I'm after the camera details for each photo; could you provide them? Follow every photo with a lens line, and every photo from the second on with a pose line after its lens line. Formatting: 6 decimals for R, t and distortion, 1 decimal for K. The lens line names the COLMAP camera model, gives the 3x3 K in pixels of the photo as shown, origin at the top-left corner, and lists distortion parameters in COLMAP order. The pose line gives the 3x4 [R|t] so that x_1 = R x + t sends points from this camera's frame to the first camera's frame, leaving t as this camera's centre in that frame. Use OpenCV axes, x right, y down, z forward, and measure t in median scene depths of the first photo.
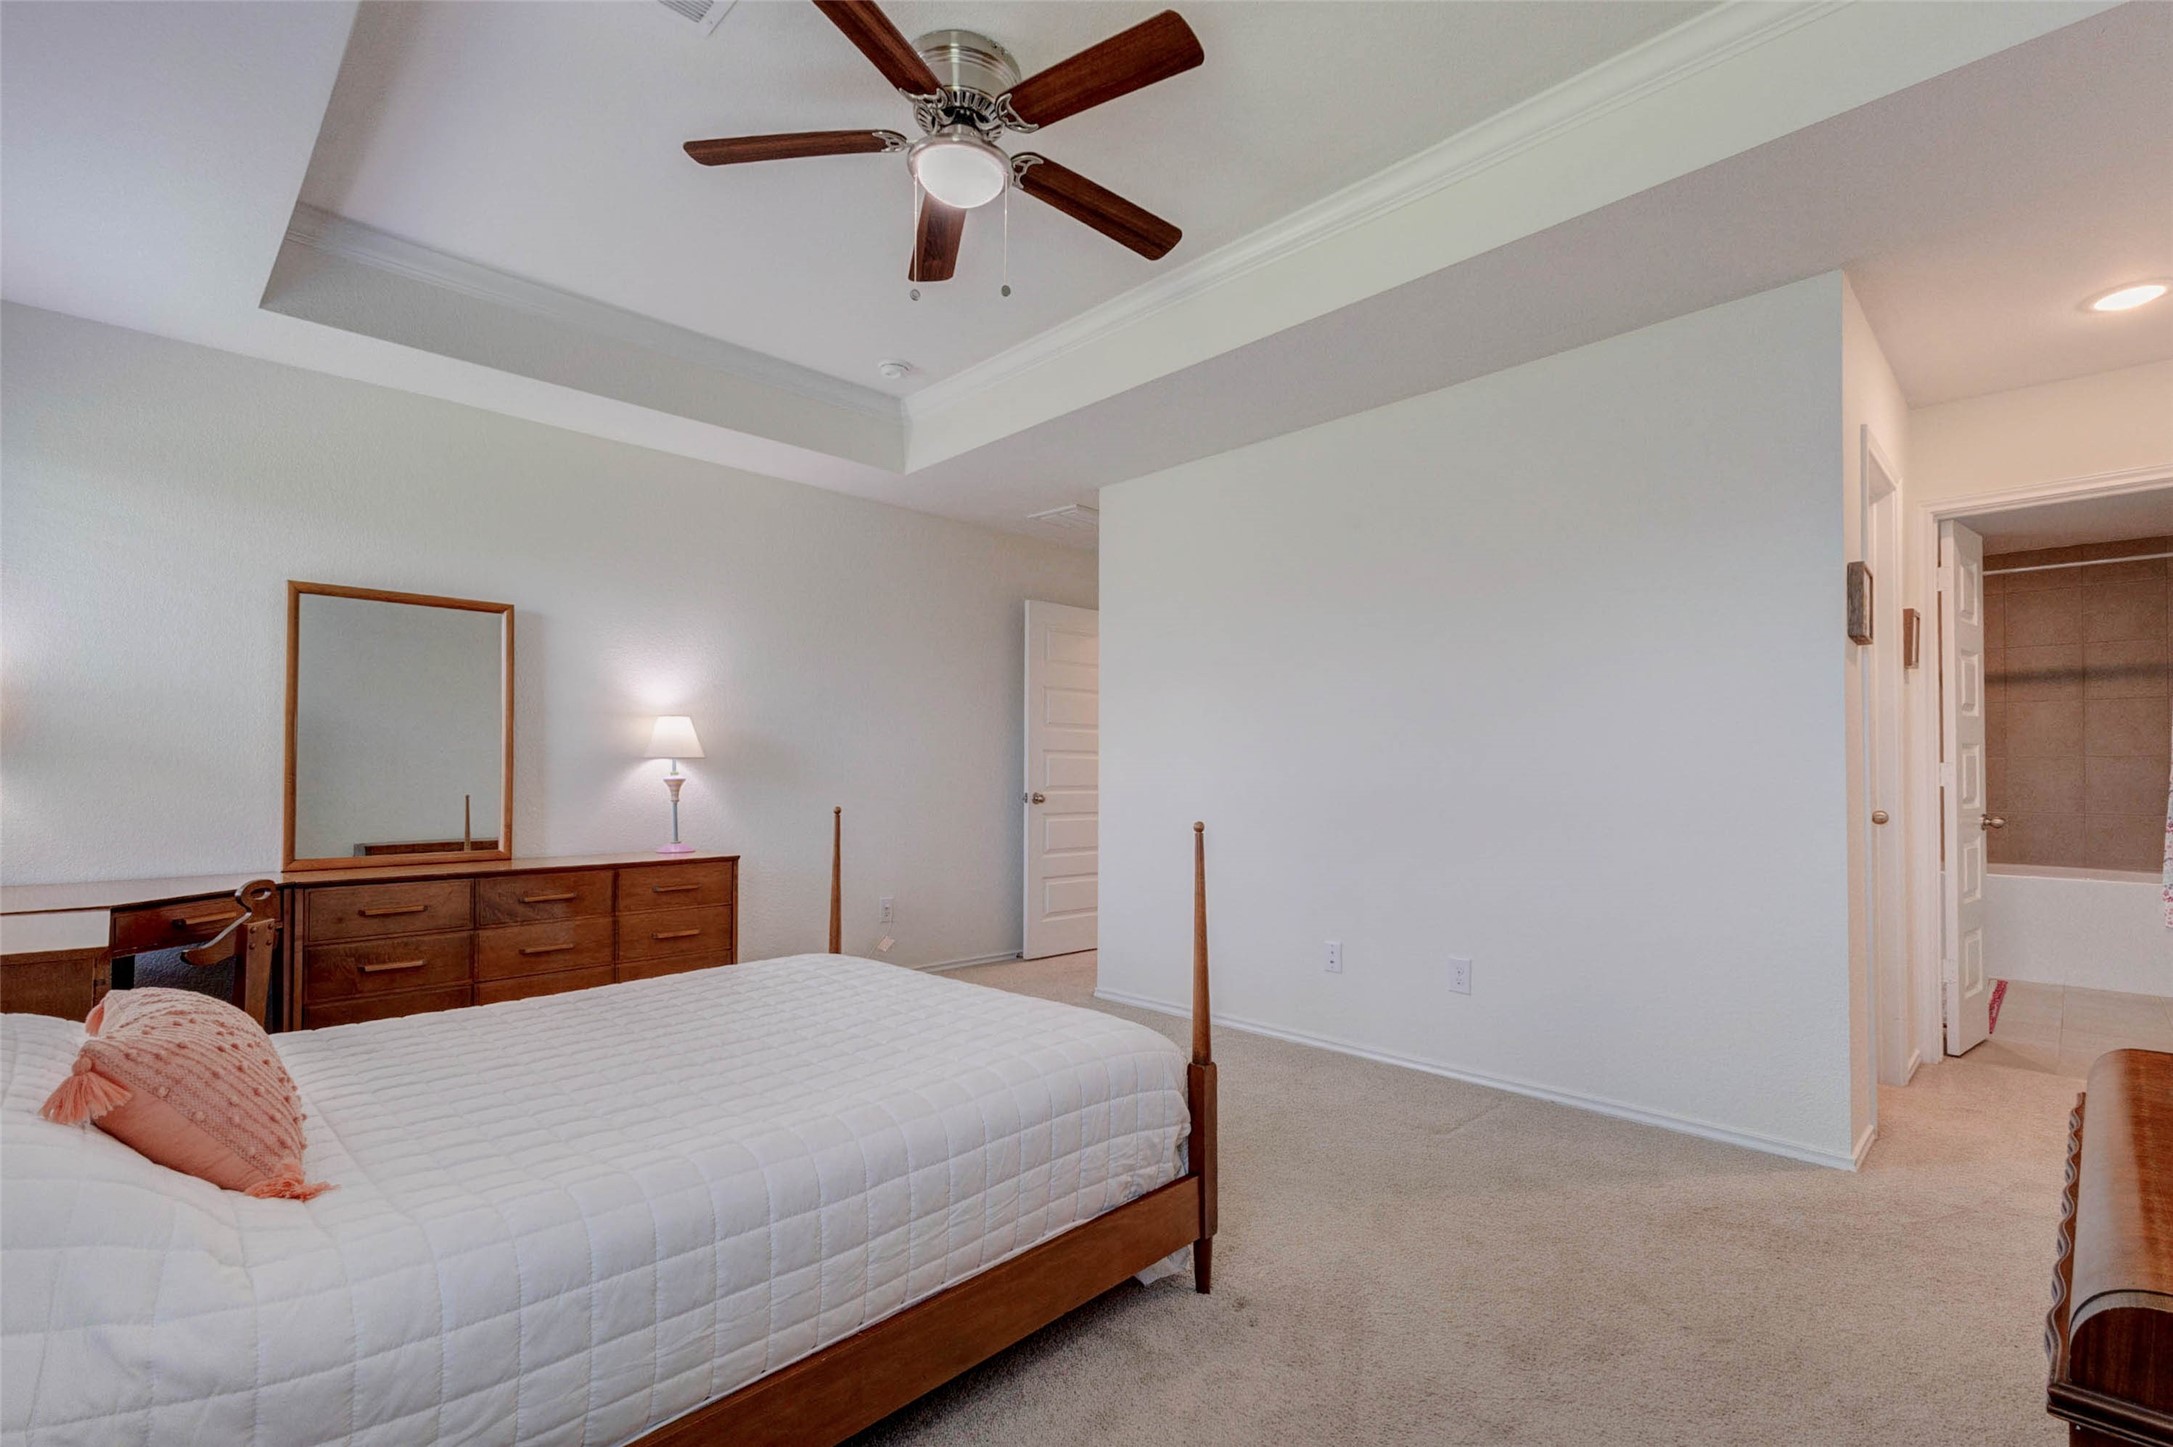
lens RADIAL K [[985.8, 0, 1082.8], [0, 985.8, 758.2], [0, 0, 1]] dist [0.001537, 0.000038]
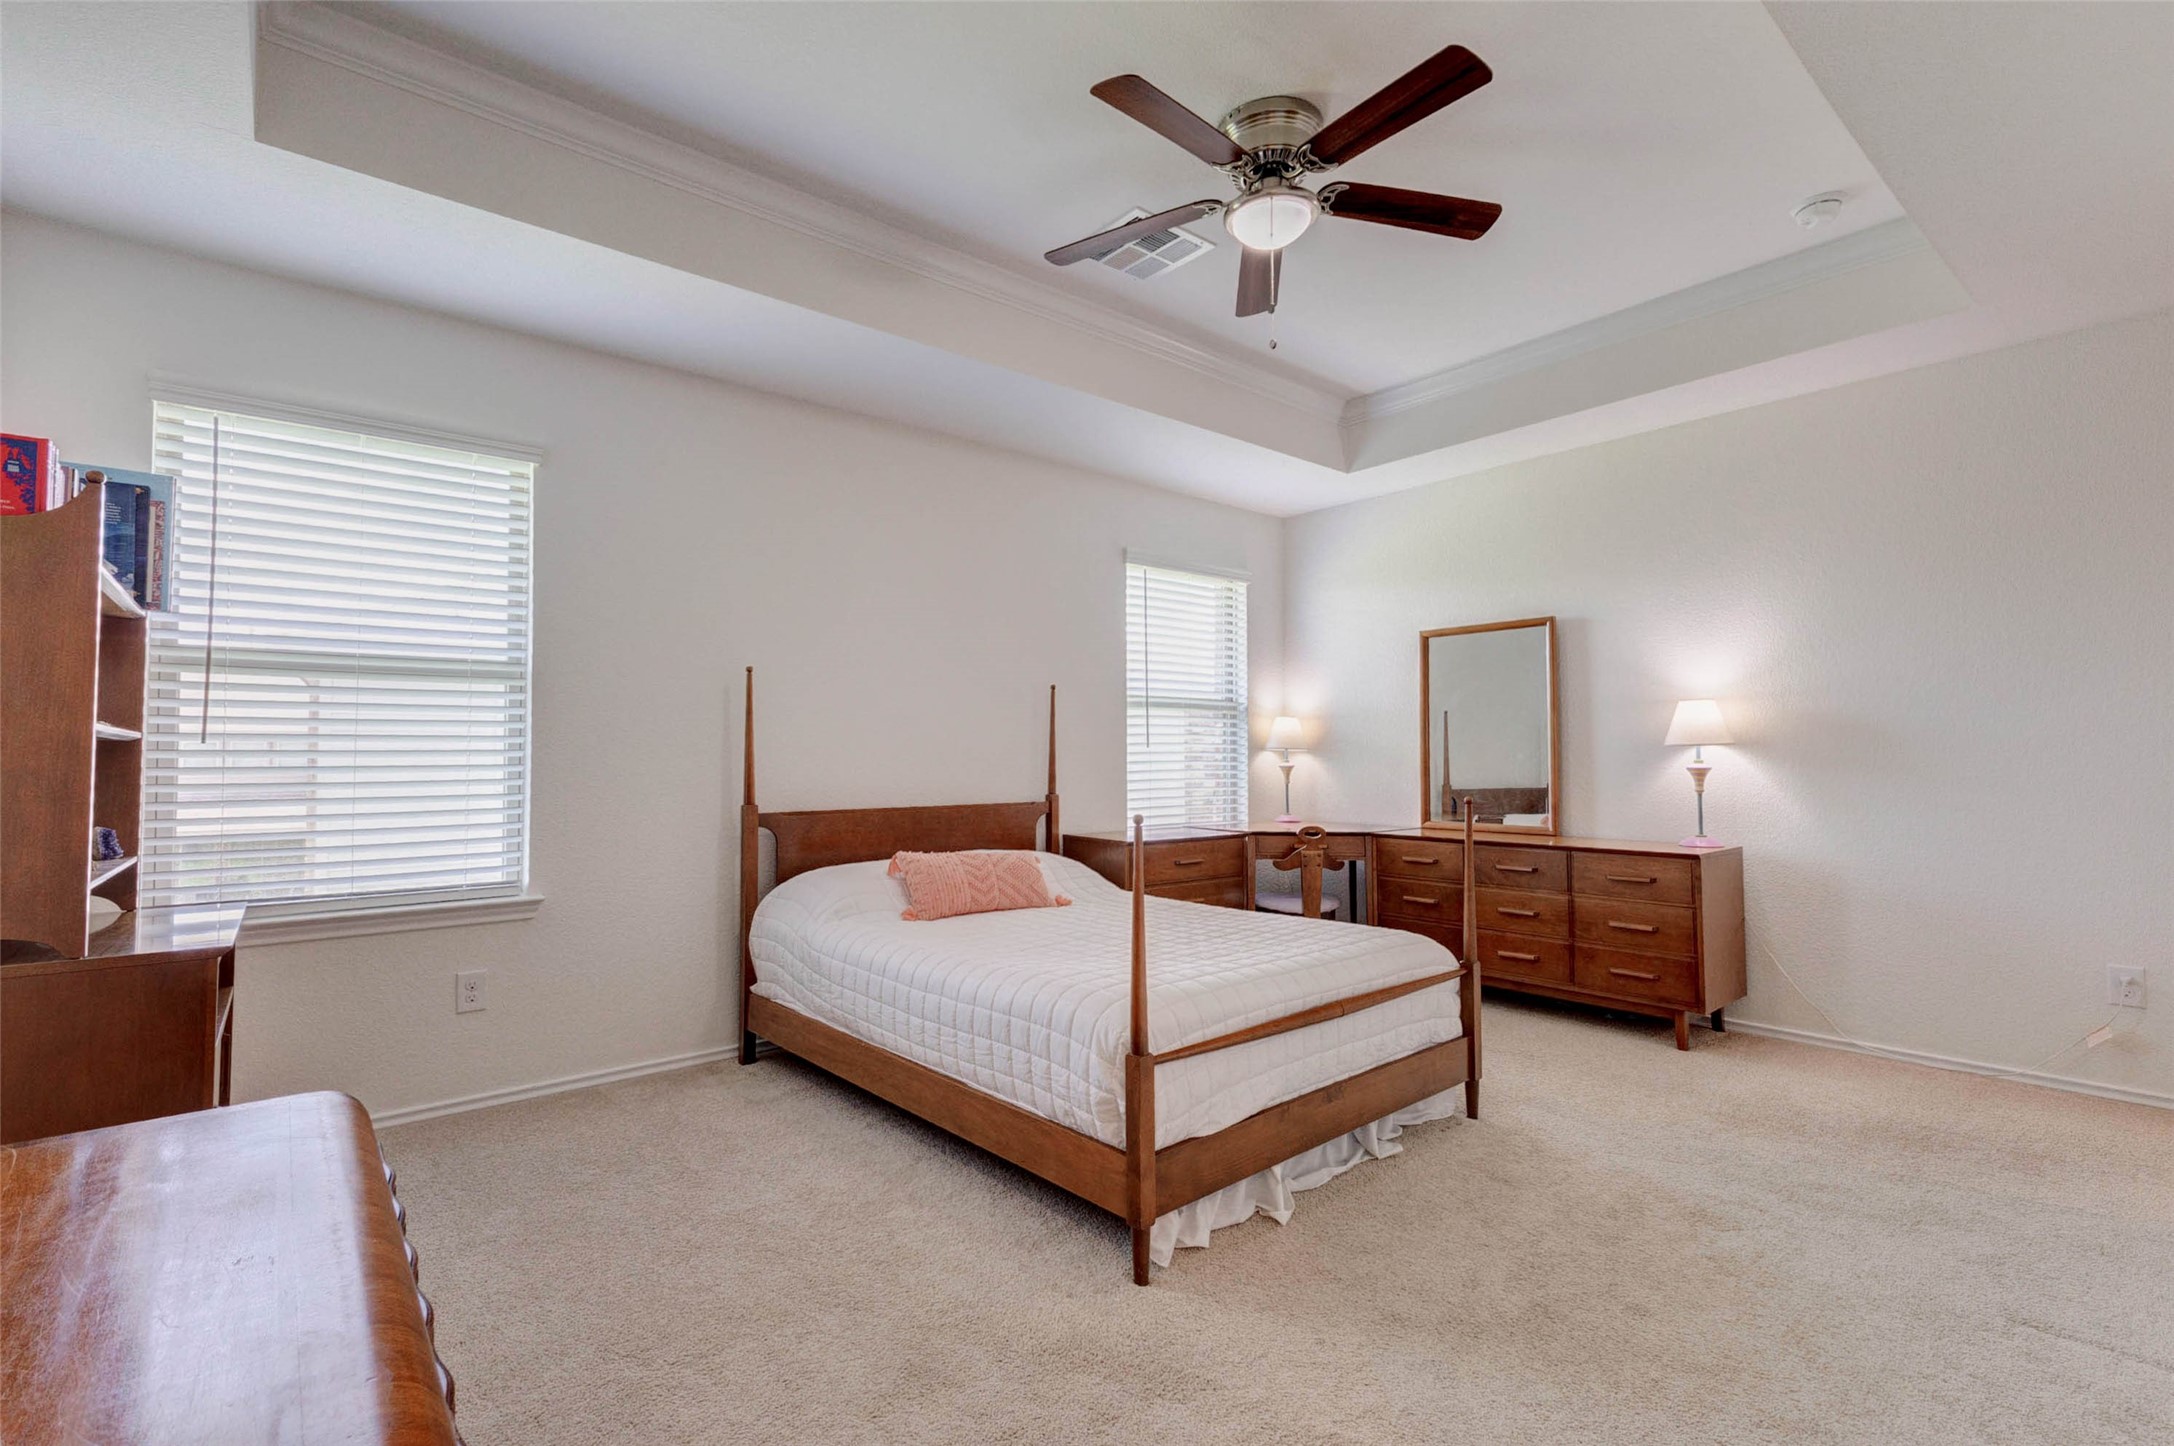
lens RADIAL K [[962.4, 0, 1103.0], [0, 962.4, 727.5], [0, 0, 1]] dist [0.003636, 0.000472]
pose [[-0.077373, -0.034878, -0.996392, 0.594906], [0.016112, 0.999214, -0.036228, 0.007953], [0.996872, -0.018857, -0.076750, 0.563497]]
